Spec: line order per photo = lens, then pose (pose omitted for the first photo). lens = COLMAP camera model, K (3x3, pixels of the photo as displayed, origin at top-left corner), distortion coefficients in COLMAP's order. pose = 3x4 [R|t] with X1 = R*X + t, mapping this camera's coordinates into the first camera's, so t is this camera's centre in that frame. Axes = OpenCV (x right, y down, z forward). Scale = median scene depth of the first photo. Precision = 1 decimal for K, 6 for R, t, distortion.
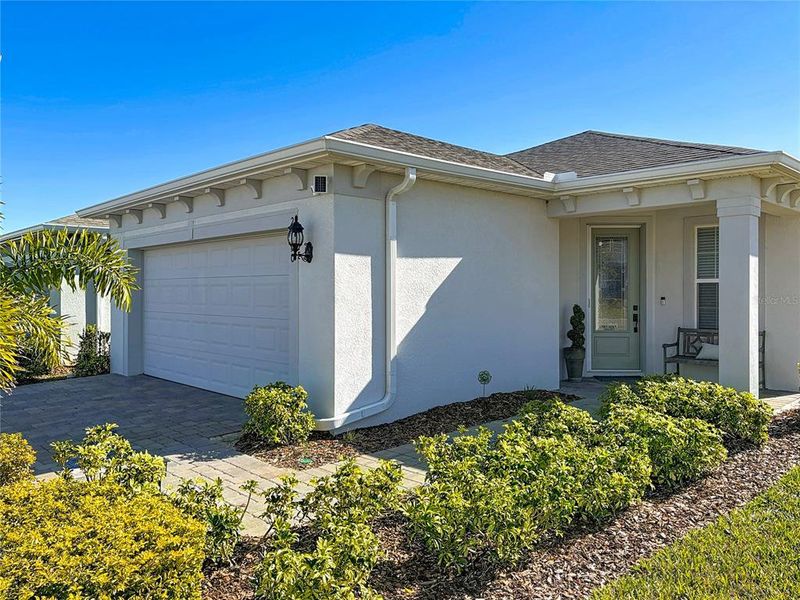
lens RADIAL K [[616.3, 0, 400.0], [0, 616.3, 300.0], [0, 0, 1]] dist [-0.003492, -0.001450]
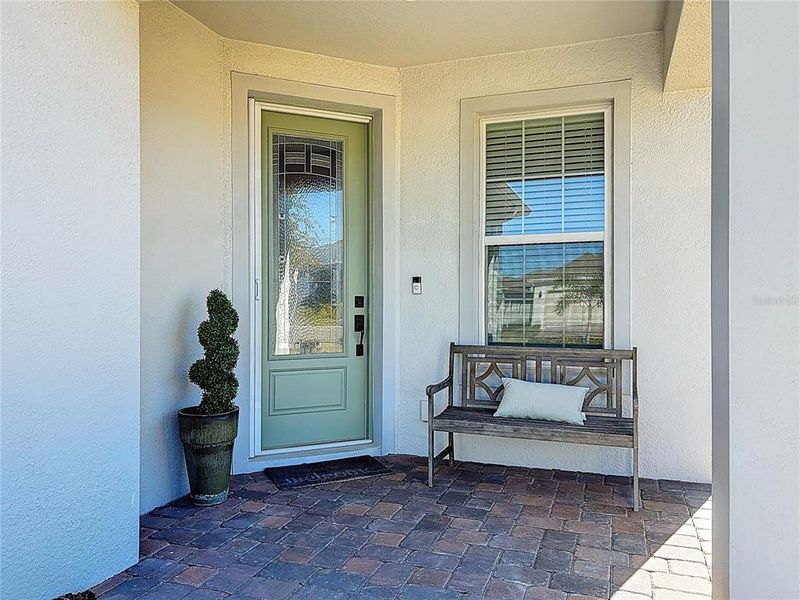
lens RADIAL K [[616.3, 0, 400.0], [0, 616.3, 300.0], [0, 0, 1]] dist [-0.003492, -0.001450]
pose [[0.893267, 0.001030, 0.449526, 0.217714], [0.004357, 0.999931, -0.010949, 0.017620], [-0.449506, 0.011739, 0.893200, 0.616746]]
